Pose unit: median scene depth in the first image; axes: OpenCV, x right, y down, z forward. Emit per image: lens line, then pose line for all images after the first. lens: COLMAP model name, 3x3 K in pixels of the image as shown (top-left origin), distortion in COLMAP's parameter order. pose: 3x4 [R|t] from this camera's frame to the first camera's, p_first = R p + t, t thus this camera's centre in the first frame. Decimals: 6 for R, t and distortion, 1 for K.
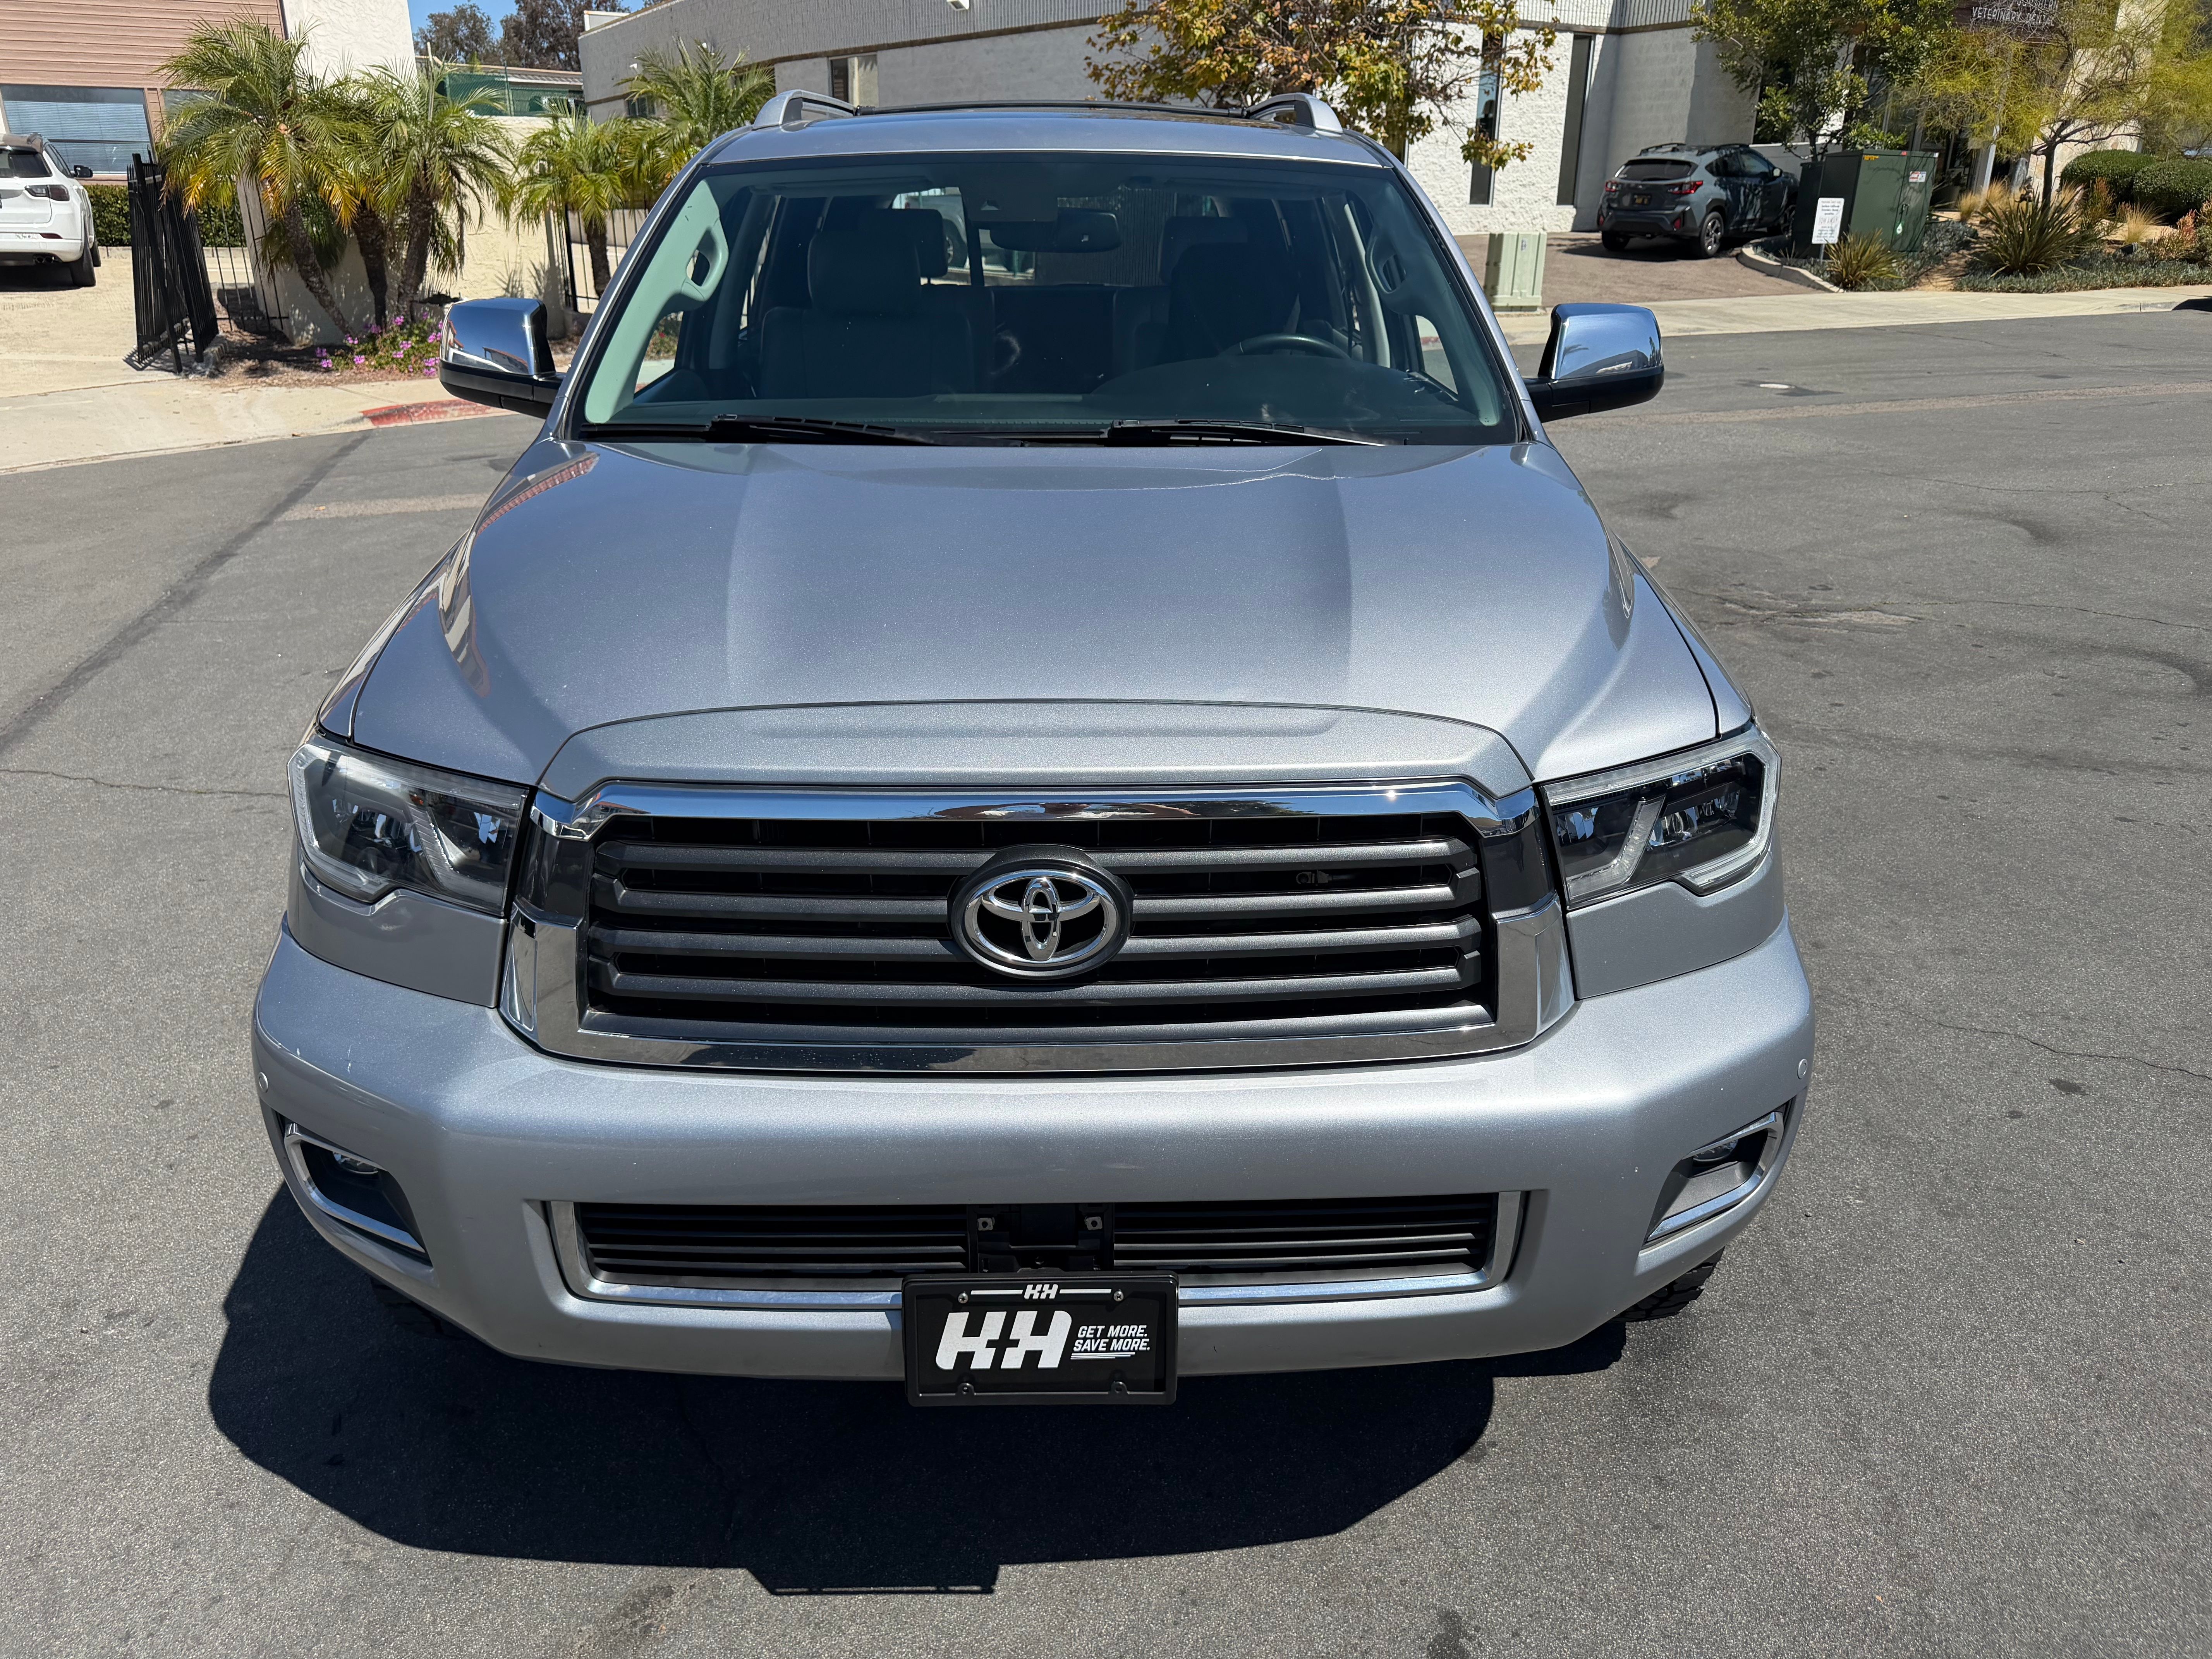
lens RADIAL K [[1578.3, 0, 1123.2], [0, 1578.3, 851.5], [0, 0, 1]] dist [0.006364, -0.016933]
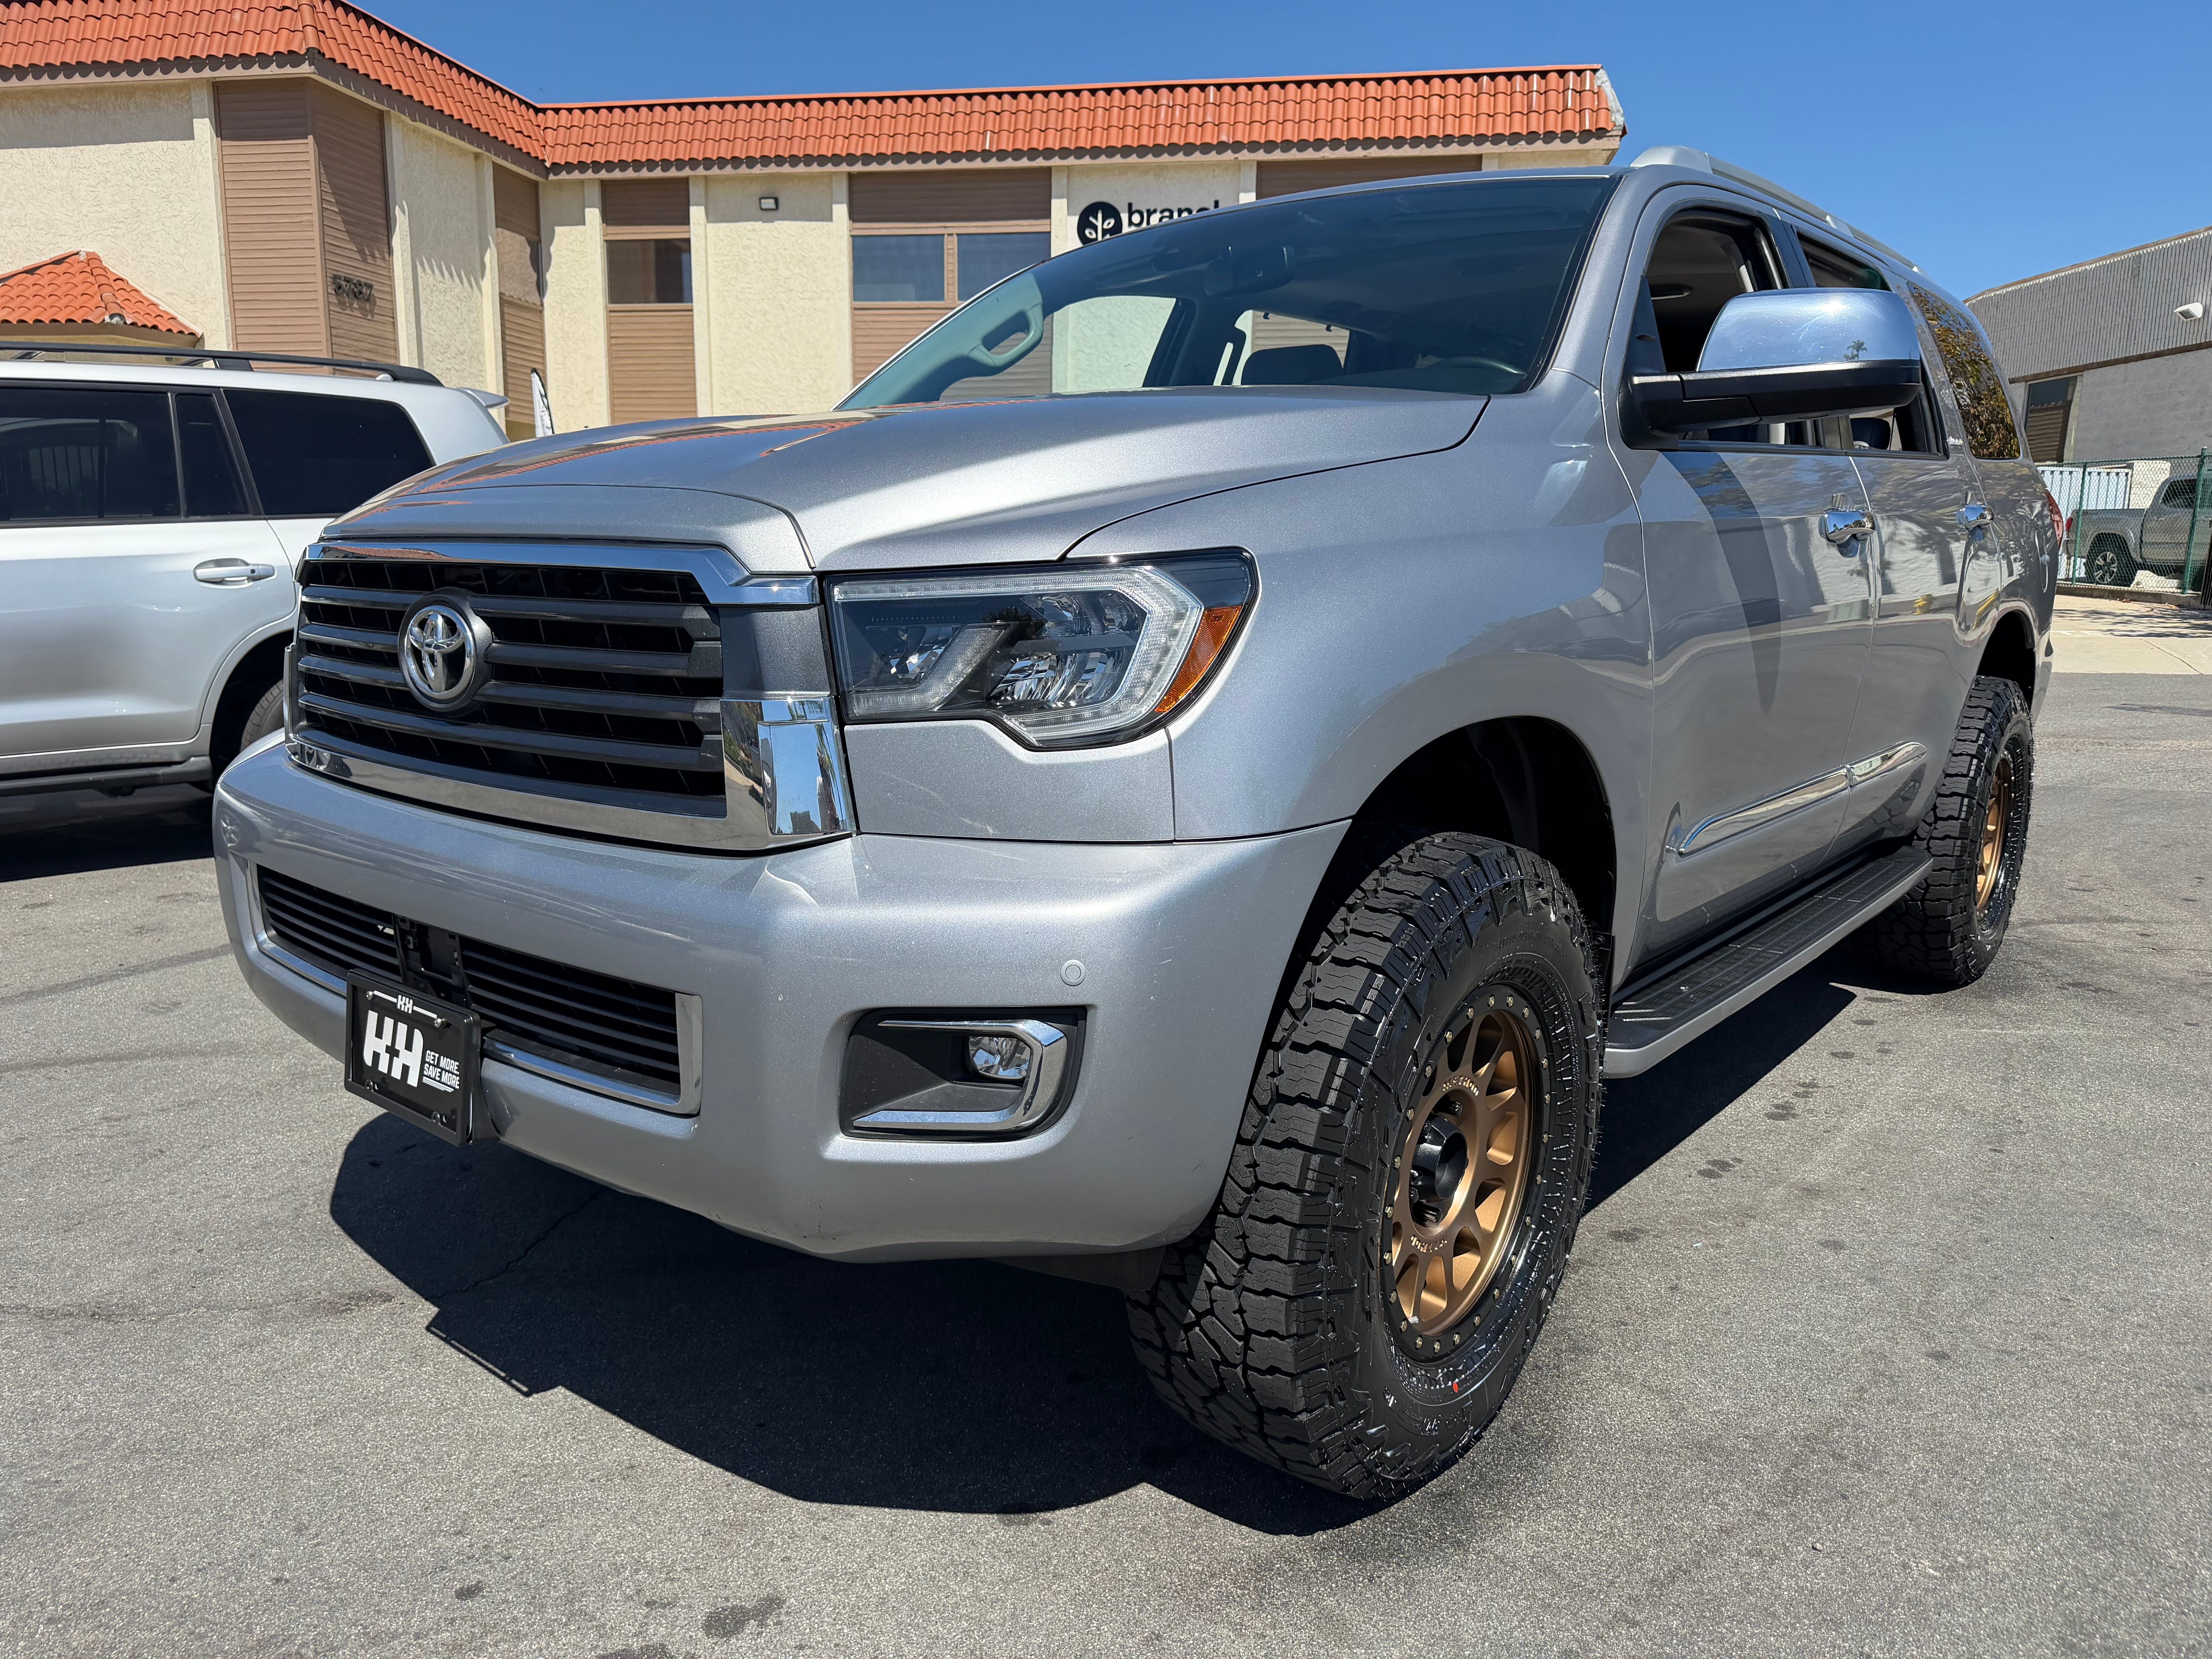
lens RADIAL K [[1578.3, 0, 1091.8], [0, 1578.3, 846.3], [0, 0, 1]] dist [0.006364, -0.016933]
pose [[0.743598, 0.123181, -0.657183, 1.003050], [-0.255524, 0.960631, -0.109065, 0.166790], [0.617876, 0.249026, 0.745799, 0.434893]]
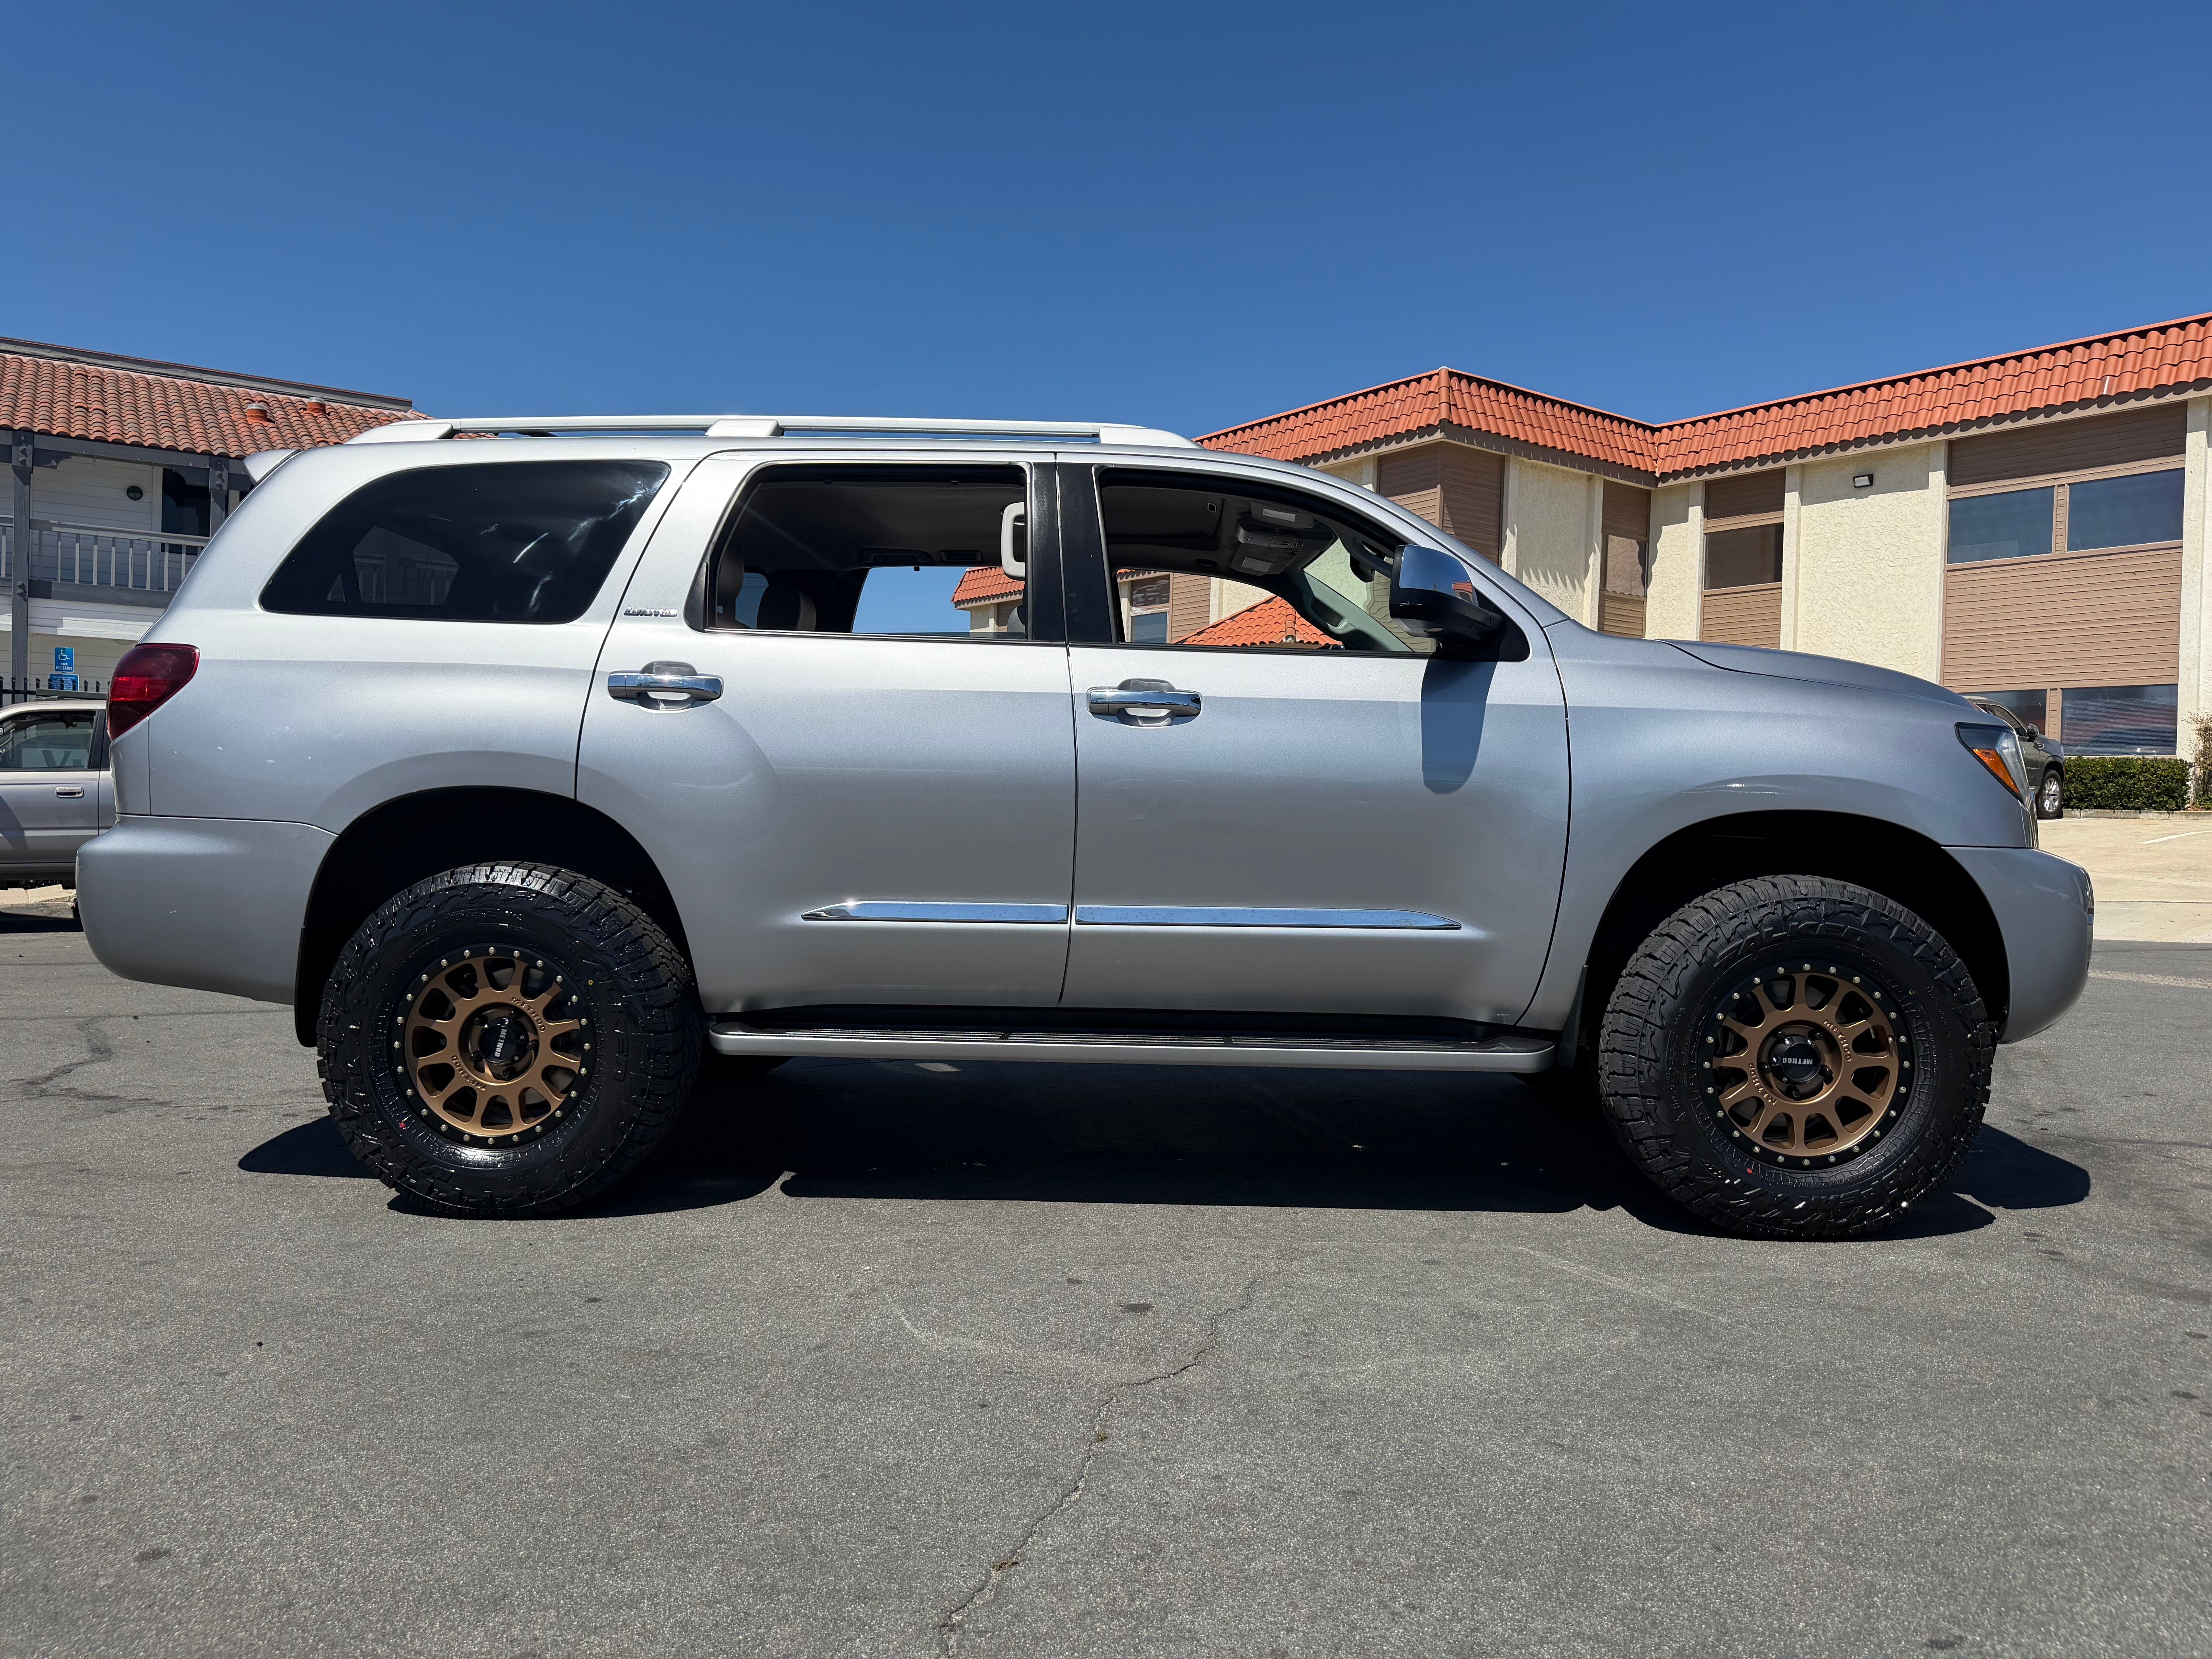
lens RADIAL K [[1578.3, 0, 1084.3], [0, 1578.3, 858.3], [0, 0, 1]] dist [0.006364, -0.016933]
pose [[0.086159, 0.024686, -0.995976, 3.149303], [-0.387221, 0.921926, -0.010647, -0.080017], [0.917952, 0.386580, 0.088991, 1.405407]]
